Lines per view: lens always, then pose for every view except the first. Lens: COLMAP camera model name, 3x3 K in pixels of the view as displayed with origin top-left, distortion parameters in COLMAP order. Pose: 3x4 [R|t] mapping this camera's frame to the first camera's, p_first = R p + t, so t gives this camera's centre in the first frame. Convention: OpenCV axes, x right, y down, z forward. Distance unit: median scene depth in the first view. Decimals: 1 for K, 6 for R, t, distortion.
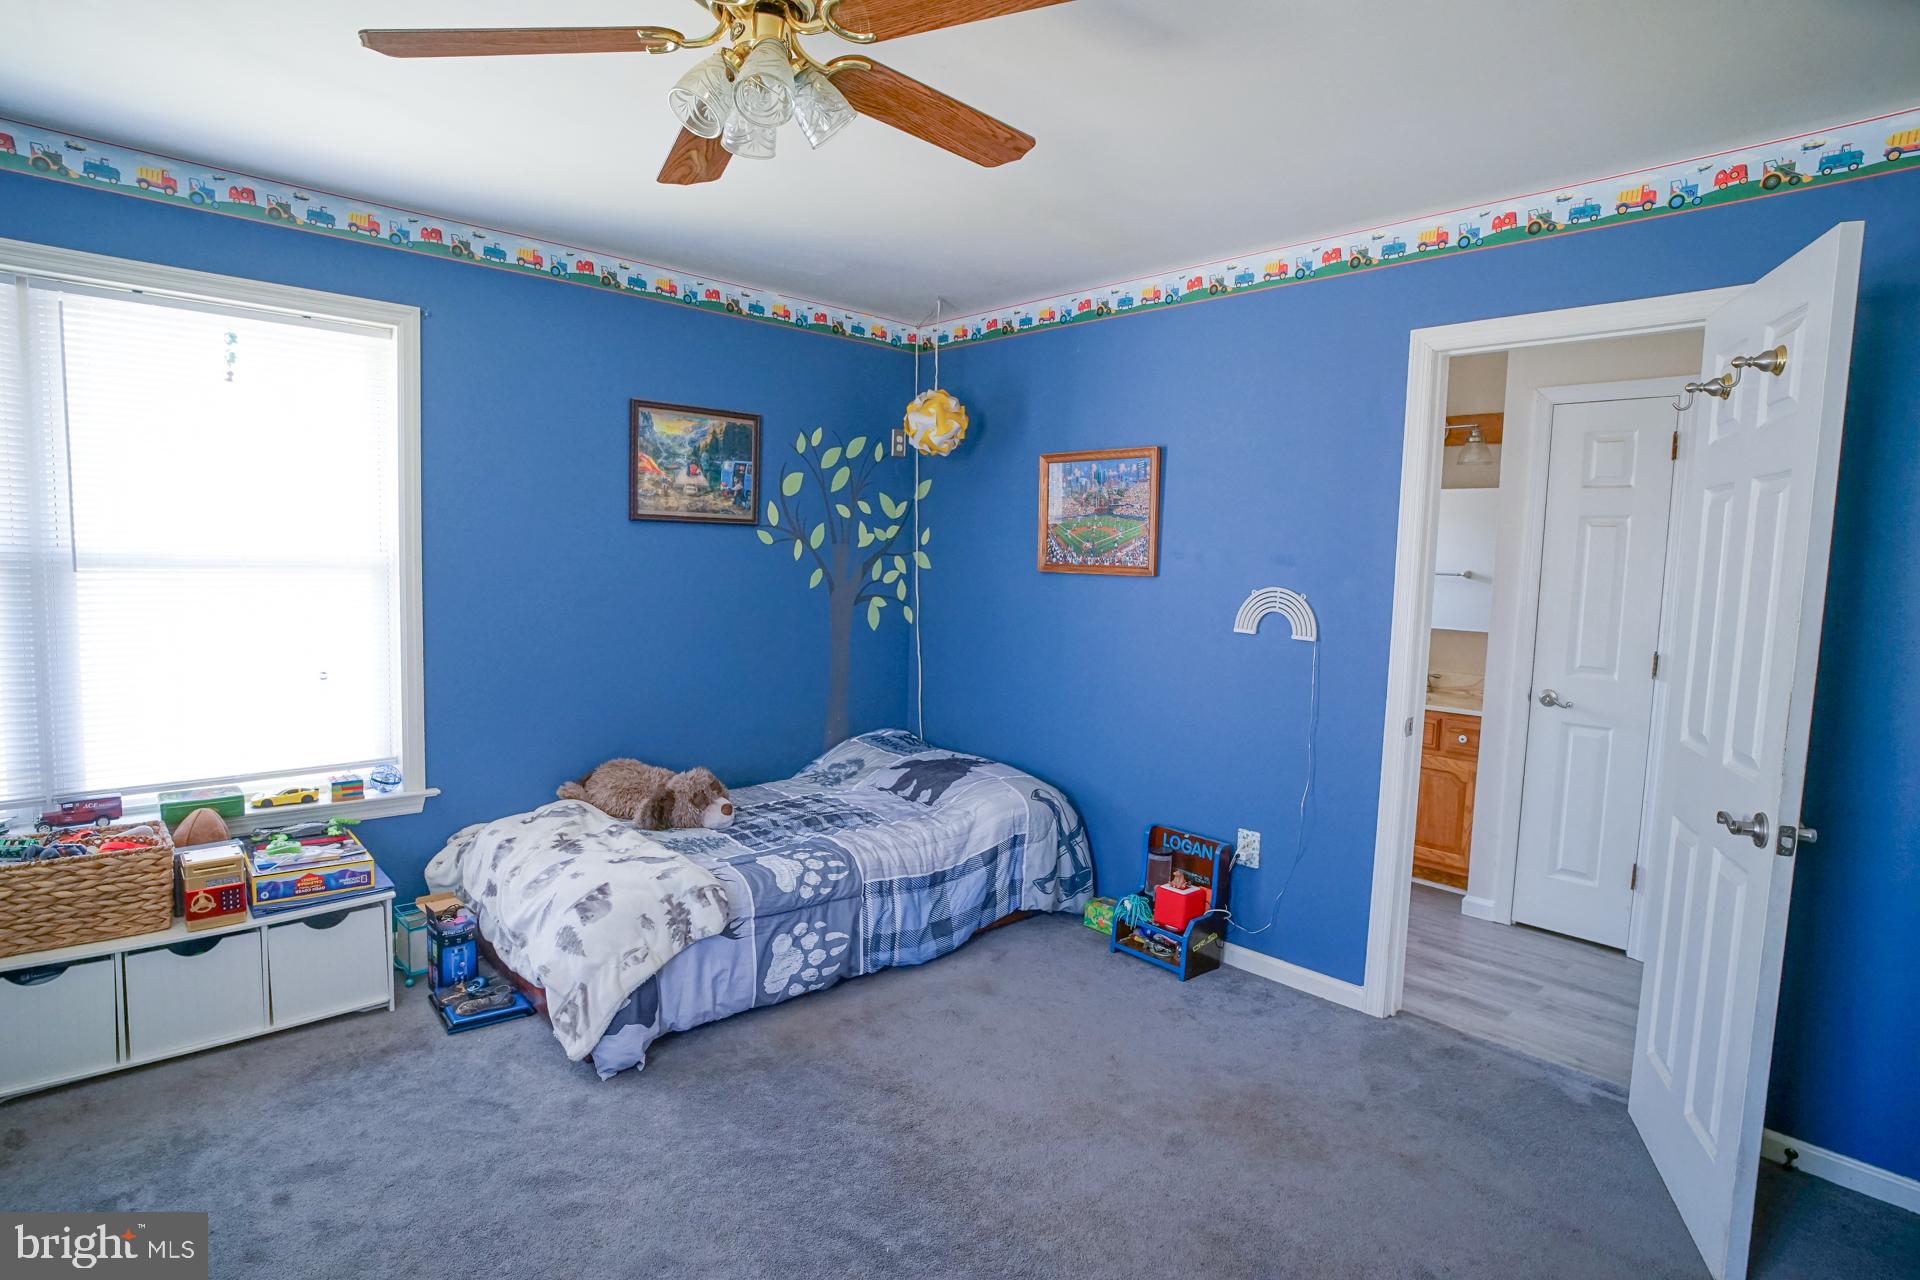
lens RADIAL K [[994.4, 0, 955.7], [0, 994.4, 642.3], [0, 0, 1]] dist [-0.062921, 0.031670]
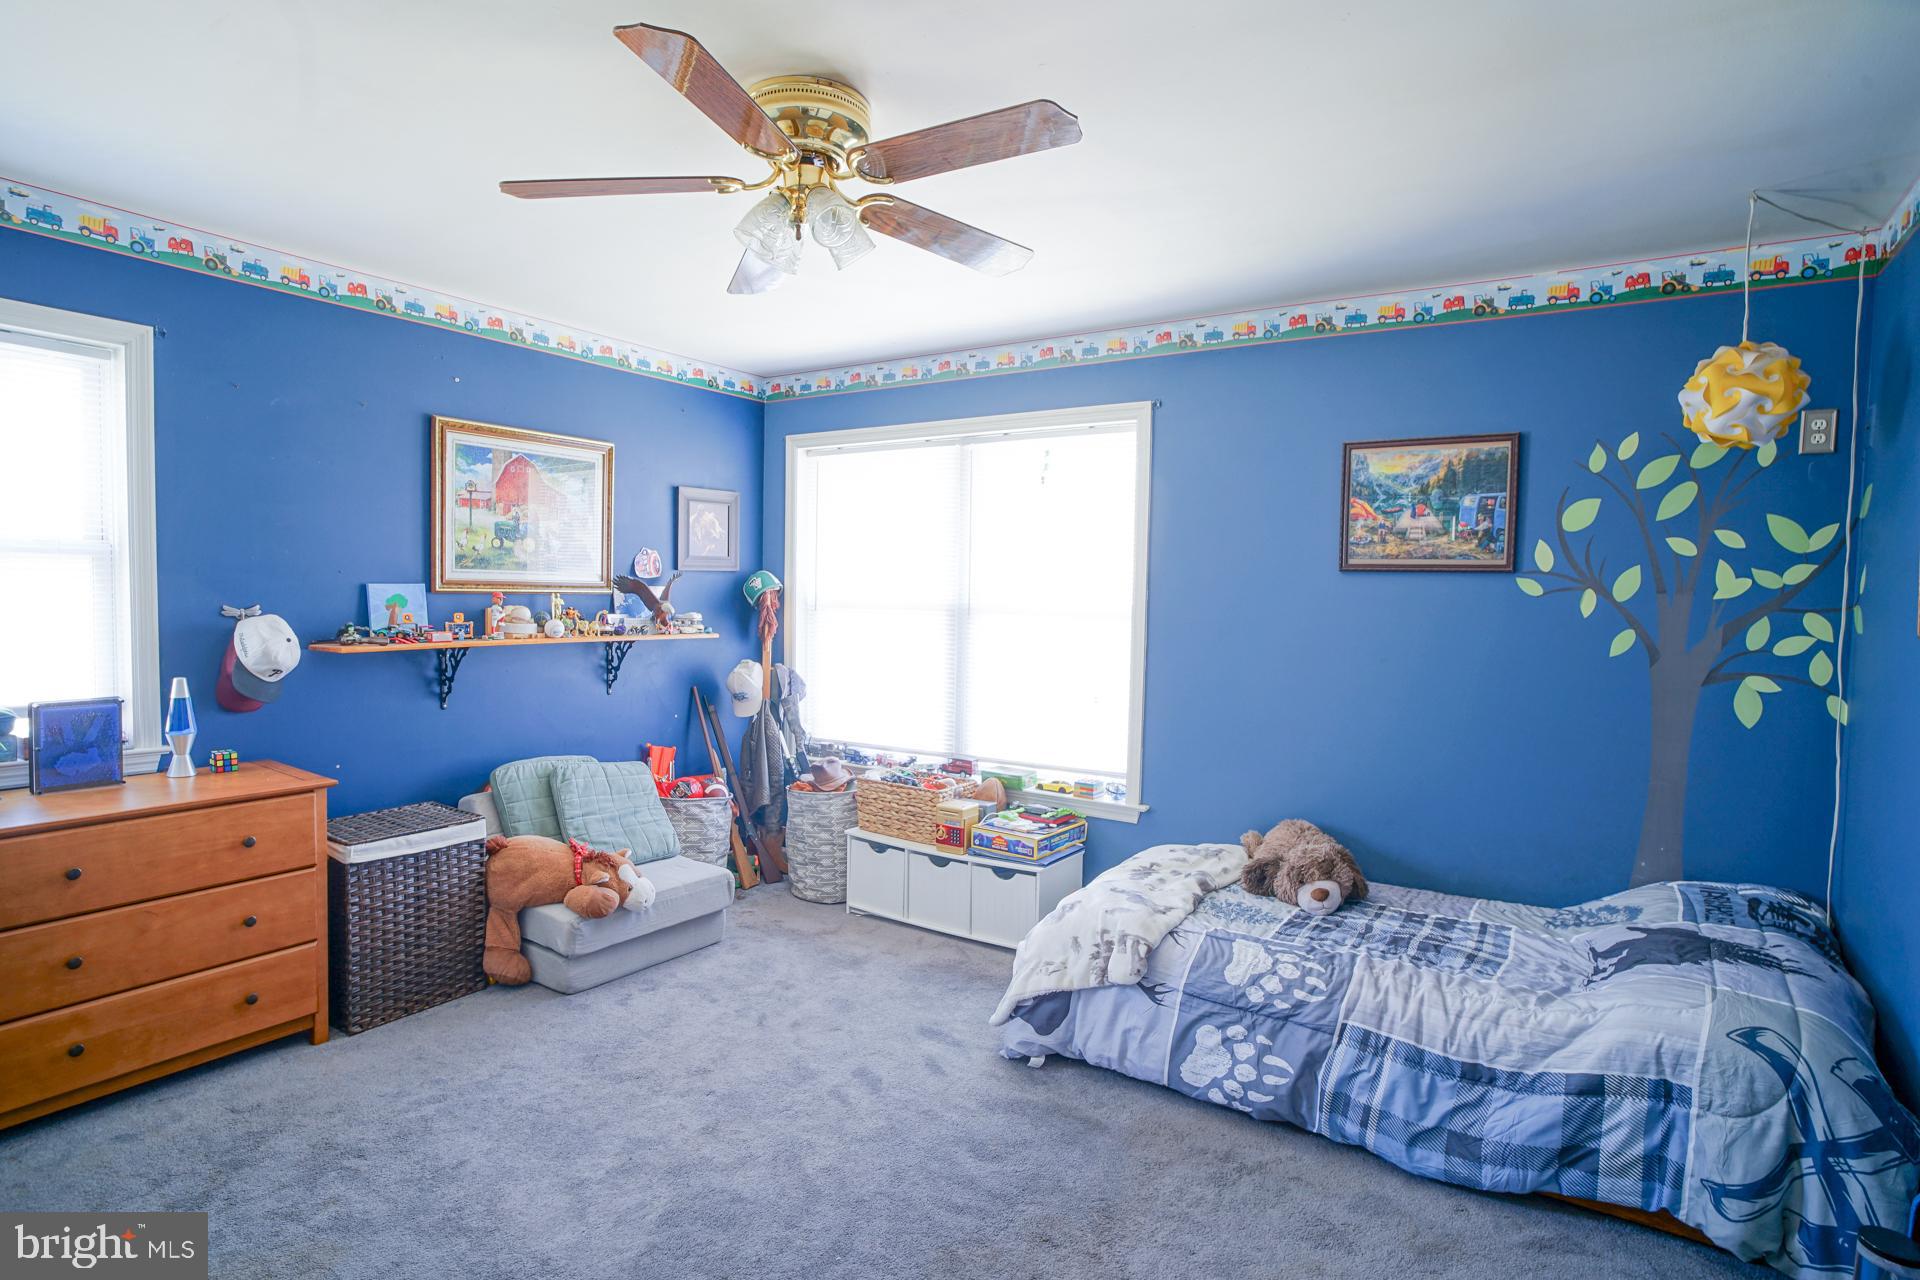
lens RADIAL K [[994.4, 0, 955.7], [0, 994.4, 642.3], [0, 0, 1]] dist [-0.062921, 0.031670]
pose [[0.238036, 0.022066, -0.971006, 0.499715], [-0.100830, 0.994901, -0.002109, -0.017415], [0.966008, 0.098409, 0.239048, 0.432642]]
